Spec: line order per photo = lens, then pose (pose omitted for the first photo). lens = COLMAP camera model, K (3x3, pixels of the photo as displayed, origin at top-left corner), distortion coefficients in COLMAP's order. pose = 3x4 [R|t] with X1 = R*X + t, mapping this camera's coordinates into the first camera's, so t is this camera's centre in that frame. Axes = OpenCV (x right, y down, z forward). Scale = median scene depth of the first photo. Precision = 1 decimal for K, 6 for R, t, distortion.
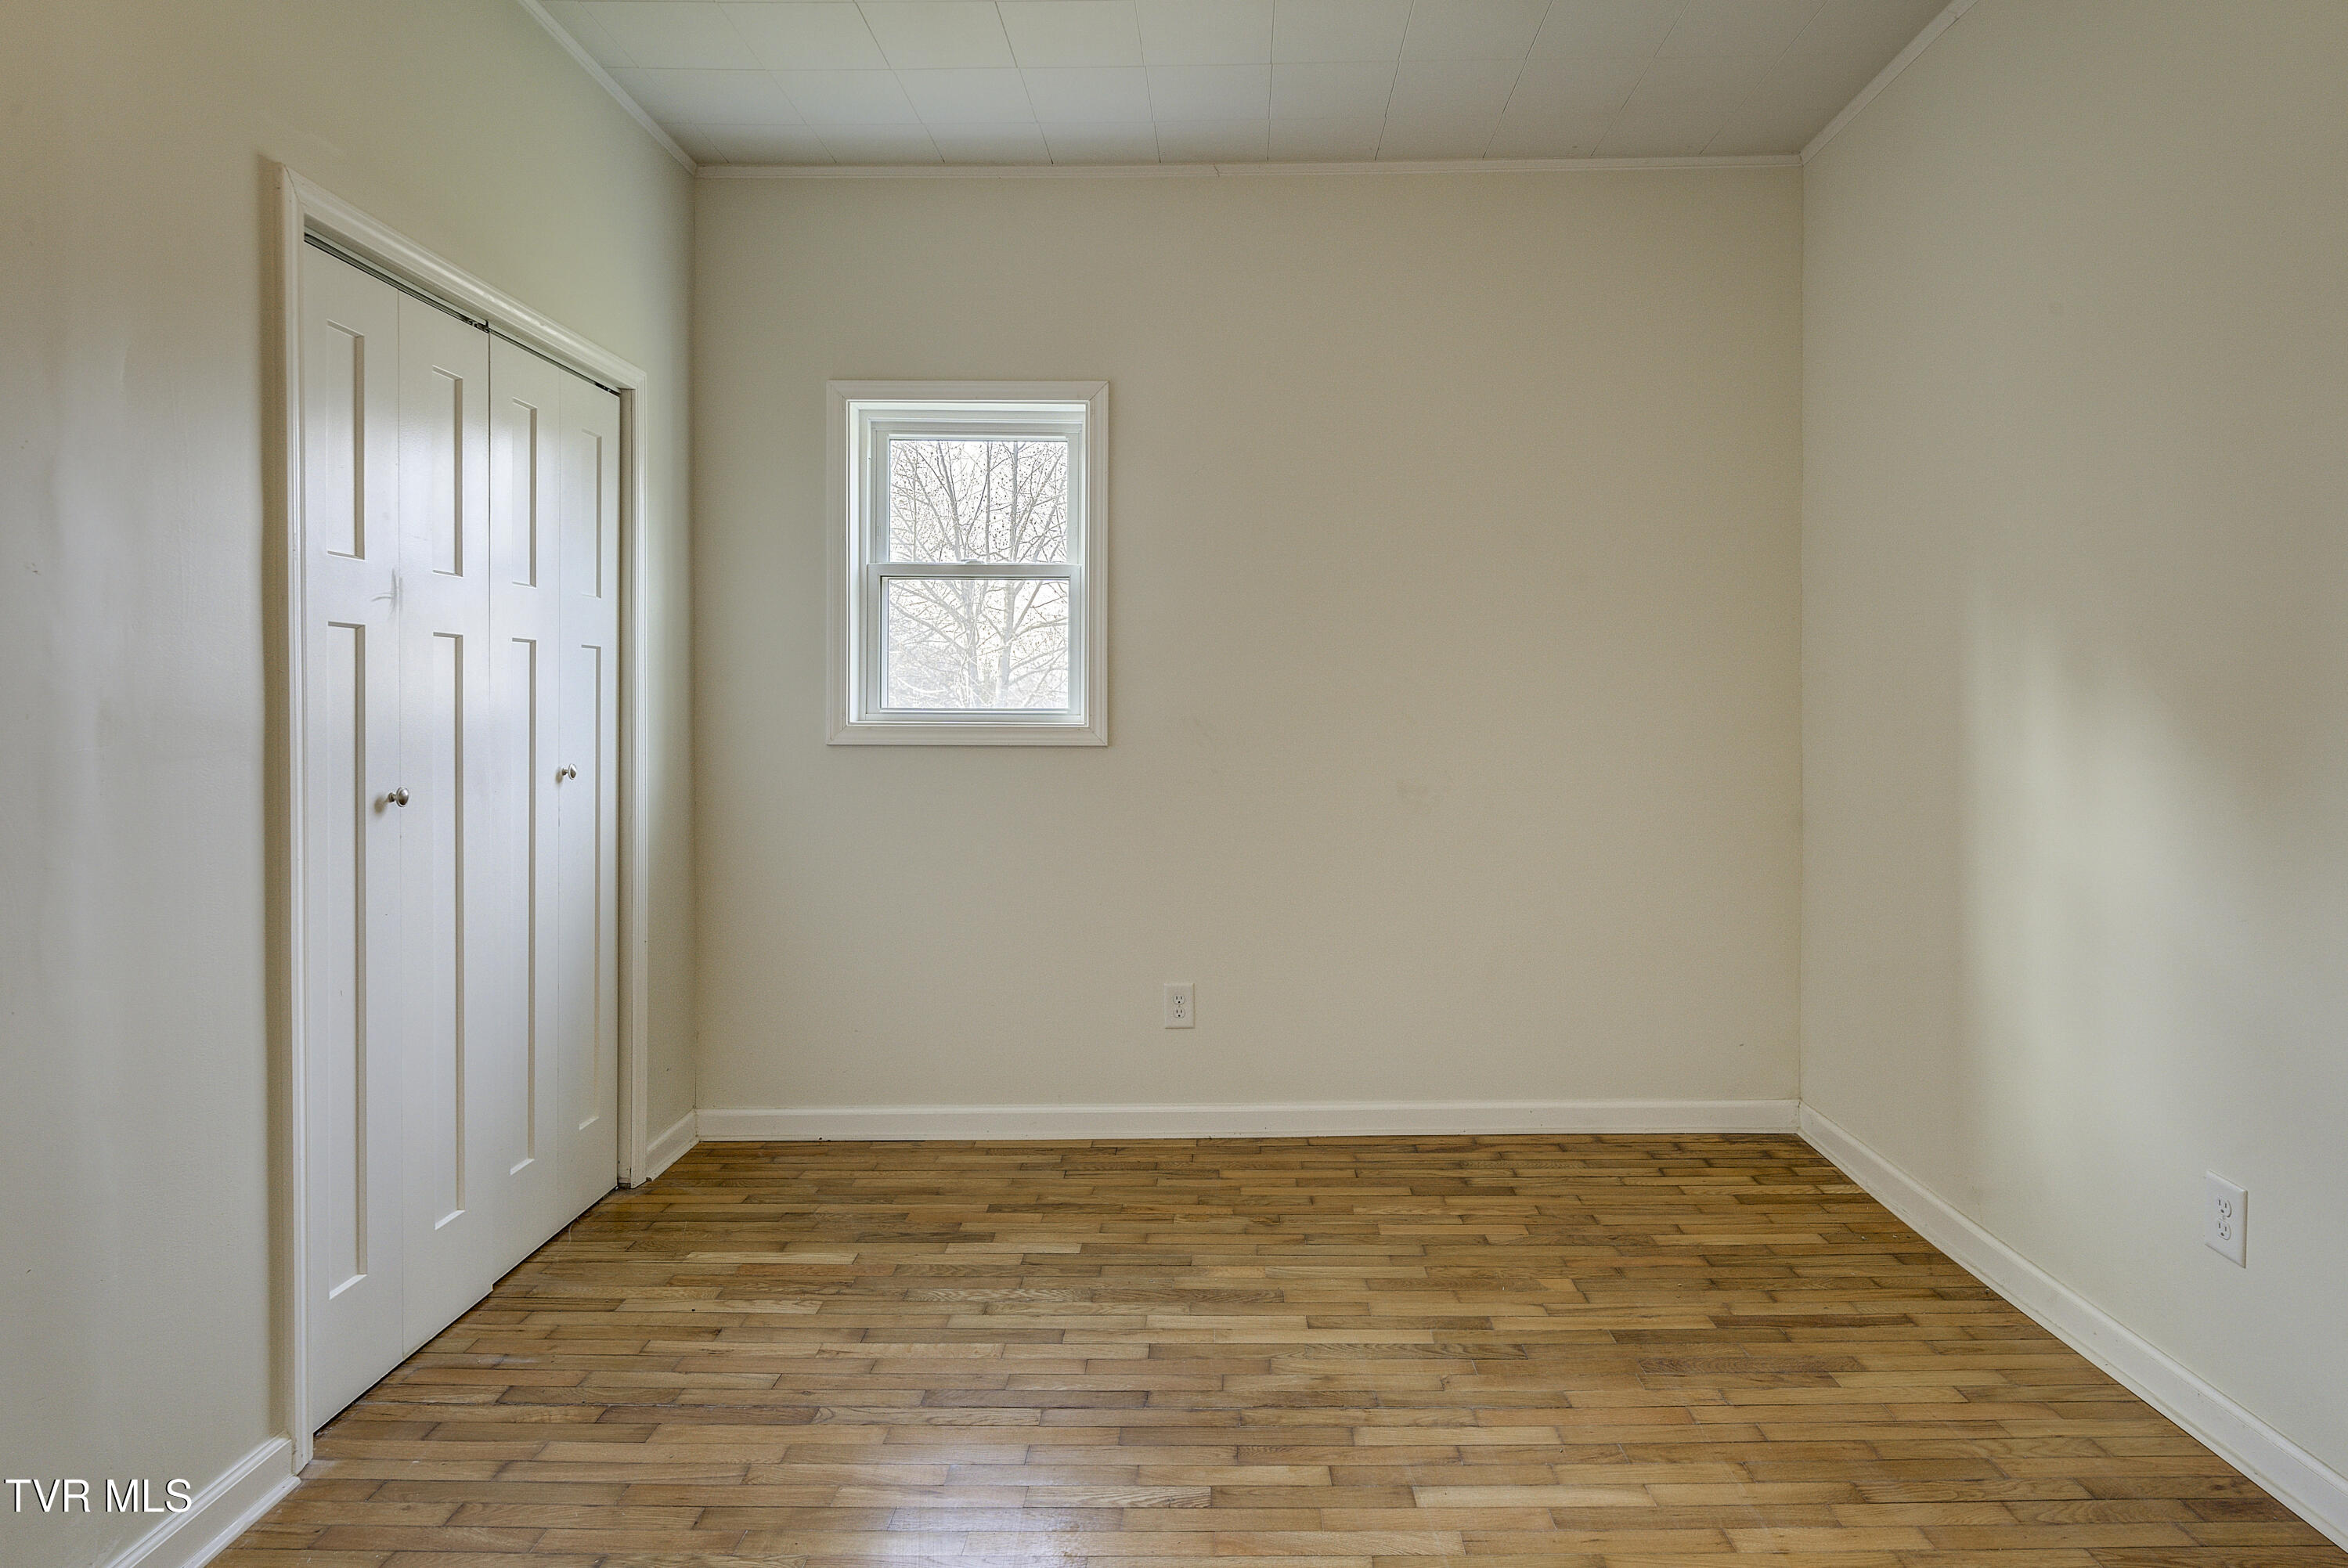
lens RADIAL K [[1339.4, 0, 1178.6], [0, 1339.4, 698.5], [0, 0, 1]] dist [-0.002098, 0.000090]
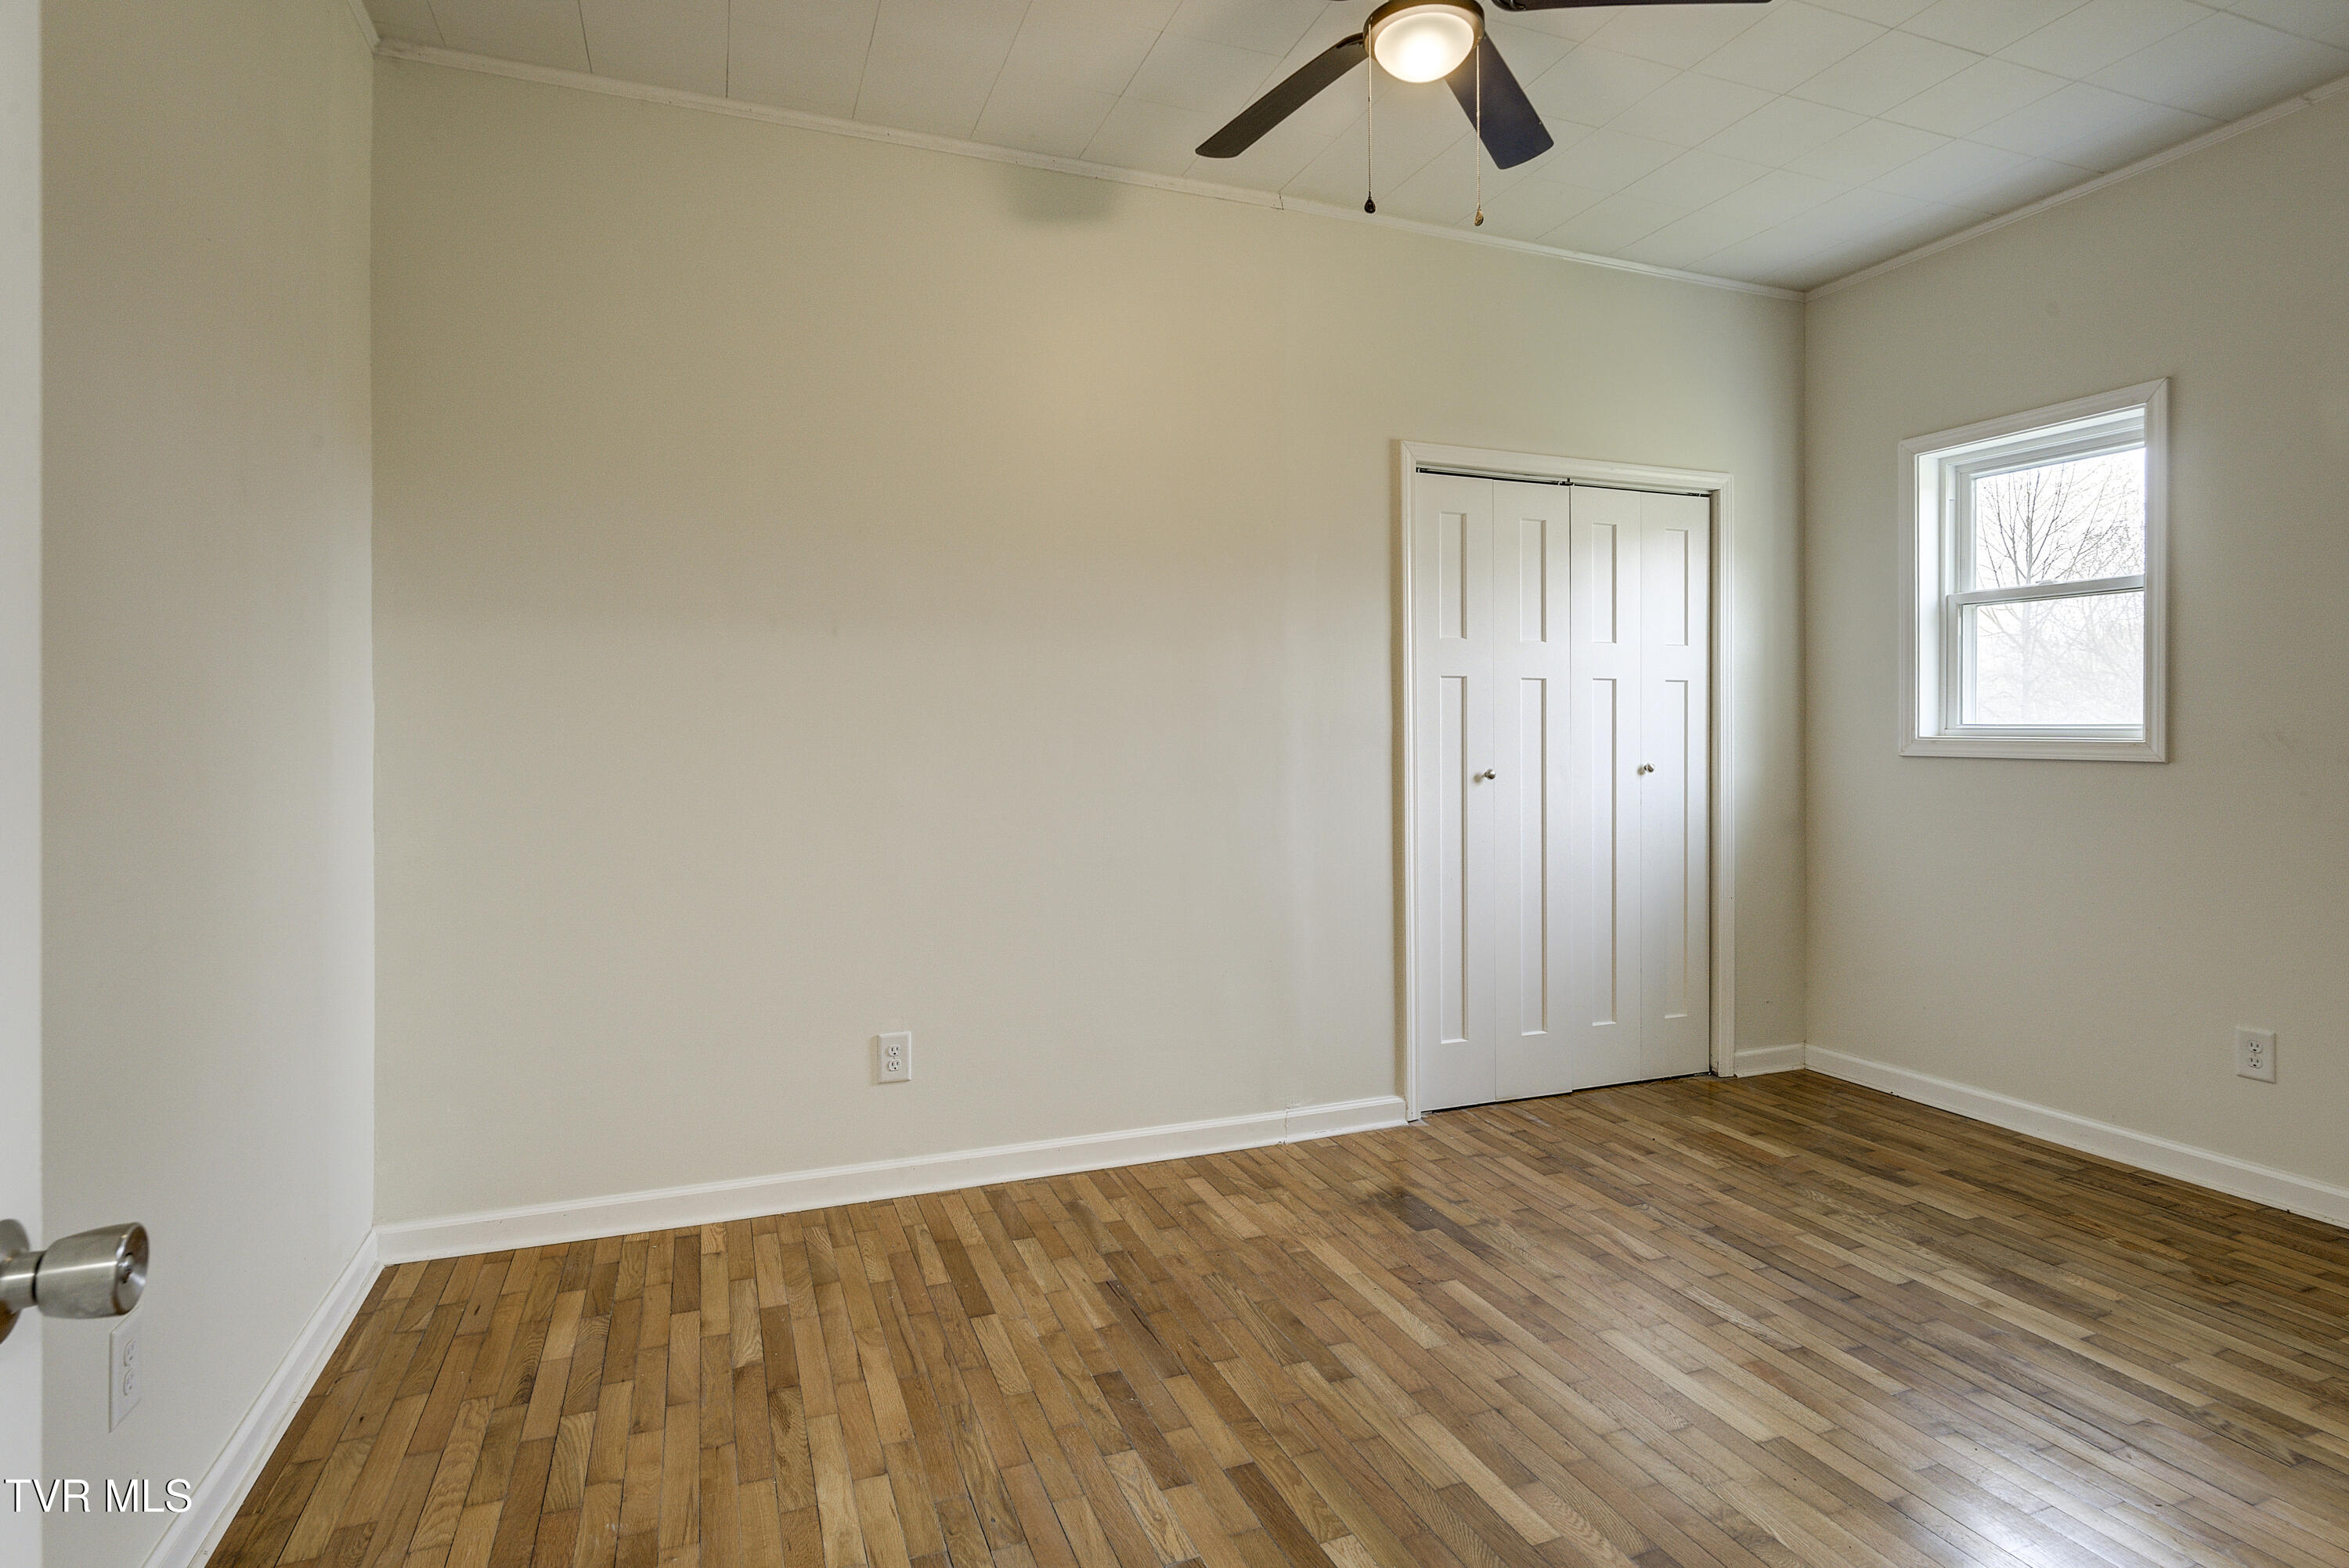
lens RADIAL K [[1232.9, 0, 1176.0], [0, 1232.9, 736.1], [0, 0, 1]] dist [0.000318, 0.000114]
pose [[0.363101, 0.003813, -0.931742, 0.599937], [0.003598, 0.999978, 0.005494, 0.010990], [0.931743, -0.005347, 0.363079, 0.033556]]
